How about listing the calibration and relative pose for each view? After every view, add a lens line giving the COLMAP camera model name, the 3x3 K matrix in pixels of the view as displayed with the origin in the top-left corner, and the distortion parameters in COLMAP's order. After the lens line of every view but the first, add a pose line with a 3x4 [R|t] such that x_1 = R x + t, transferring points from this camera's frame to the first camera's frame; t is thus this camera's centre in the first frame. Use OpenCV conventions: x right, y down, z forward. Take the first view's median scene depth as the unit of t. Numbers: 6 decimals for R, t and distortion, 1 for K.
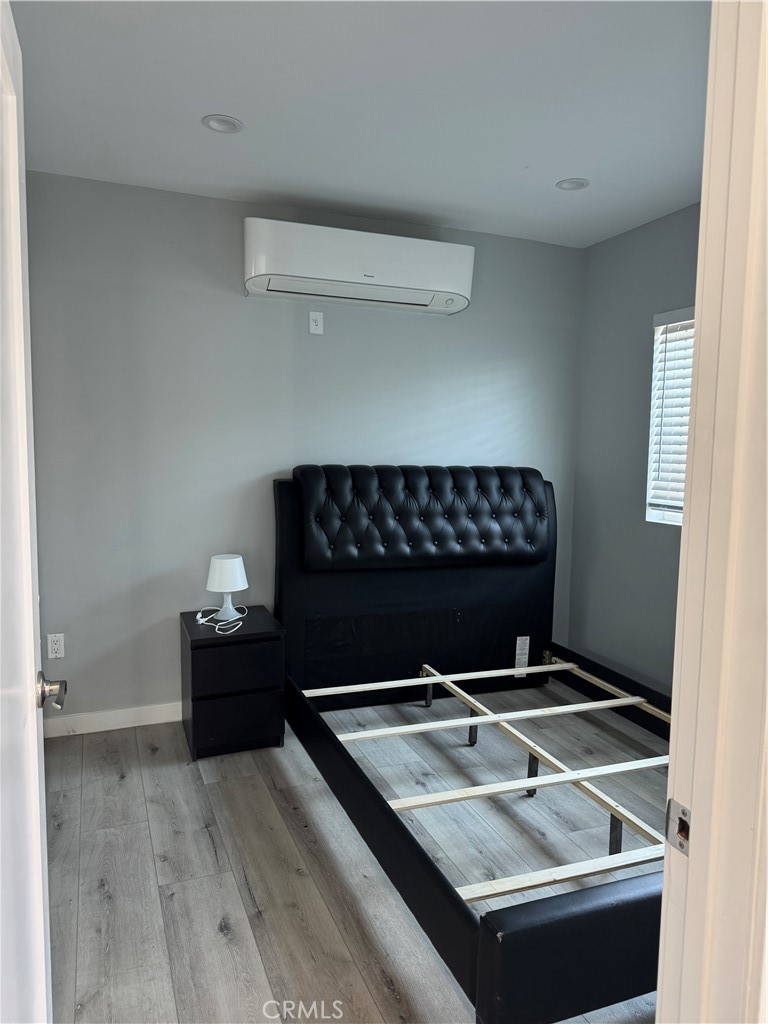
lens RADIAL K [[718.9, 0, 384.0], [0, 718.9, 512.0], [0, 0, 1]] dist [0.159095, -0.290593]
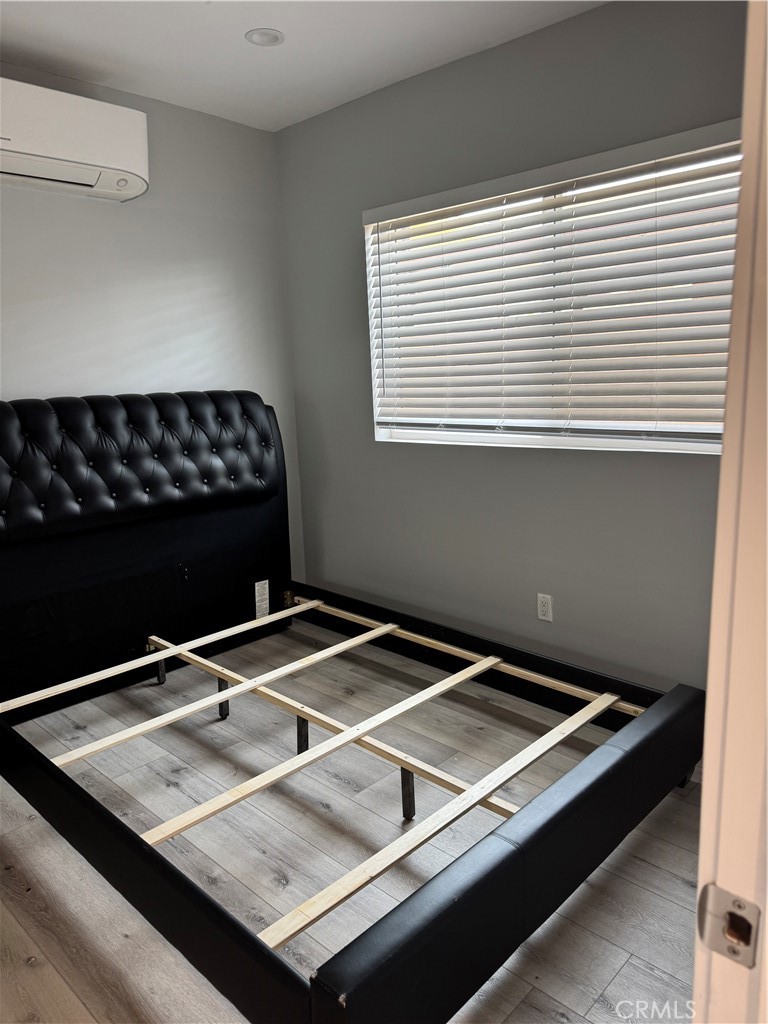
lens RADIAL K [[725.6, 0, 401.0], [0, 725.6, 512.9], [0, 0, 1]] dist [0.090891, -0.114606]
pose [[0.899392, -0.130881, 0.417091, -0.019019], [0.085856, 0.988431, 0.125031, -0.010374], [-0.428630, -0.076642, 0.900224, 0.127958]]
